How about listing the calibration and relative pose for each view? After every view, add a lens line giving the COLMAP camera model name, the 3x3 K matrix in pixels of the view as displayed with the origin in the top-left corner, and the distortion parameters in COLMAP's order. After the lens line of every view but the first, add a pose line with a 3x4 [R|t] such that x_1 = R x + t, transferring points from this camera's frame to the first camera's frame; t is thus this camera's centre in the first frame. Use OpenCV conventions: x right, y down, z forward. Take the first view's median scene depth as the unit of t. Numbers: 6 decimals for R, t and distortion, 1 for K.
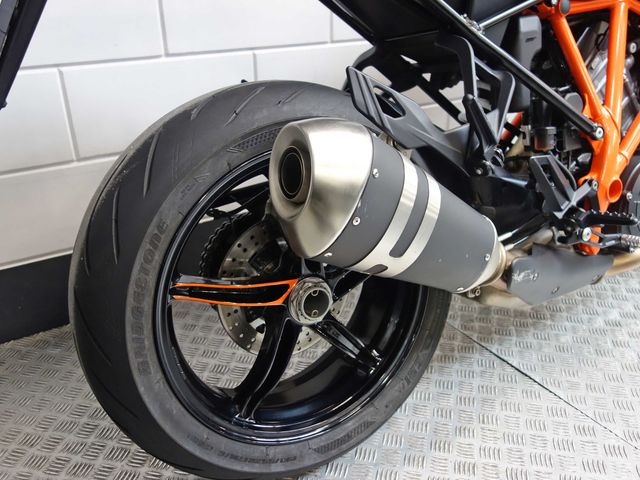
lens RADIAL K [[575.1, 0, 320.0], [0, 575.1, 240.0], [0, 0, 1]] dist [-0.006044, -0.002319]
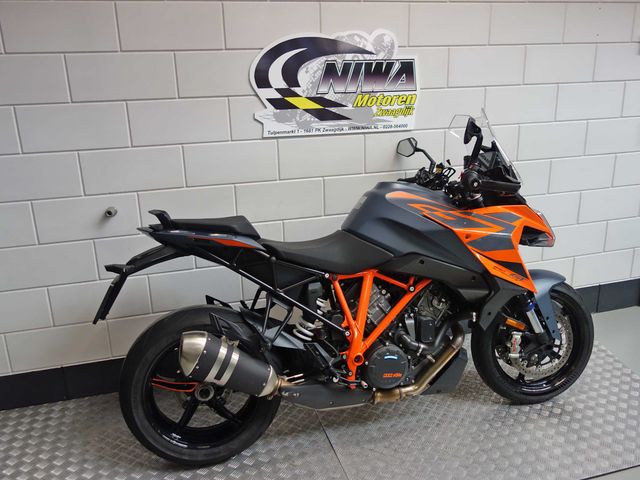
lens RADIAL K [[539.0, 0, 320.0], [0, 539.0, 240.0], [0, 0, 1]] dist [-0.000772, 0.000739]
pose [[0.961447, 0.061927, -0.267928, 1.106108], [-0.105075, 0.983113, -0.149827, -0.261645], [0.254125, 0.172203, 0.951718, -1.316270]]
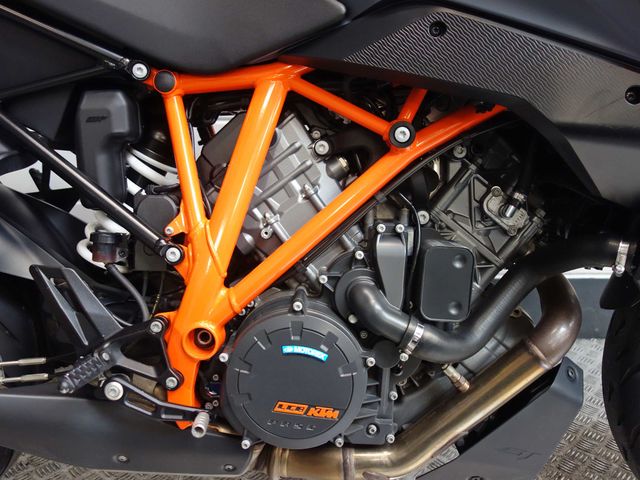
lens RADIAL K [[539.0, 0, 320.0], [0, 539.0, 240.0], [0, 0, 1]] dist [-0.000772, 0.000739]
pose [[0.852878, 0.169359, -0.493879, 1.152915], [-0.241068, 0.966799, -0.084769, -0.227650], [0.463125, 0.191356, 0.865389, 0.600799]]
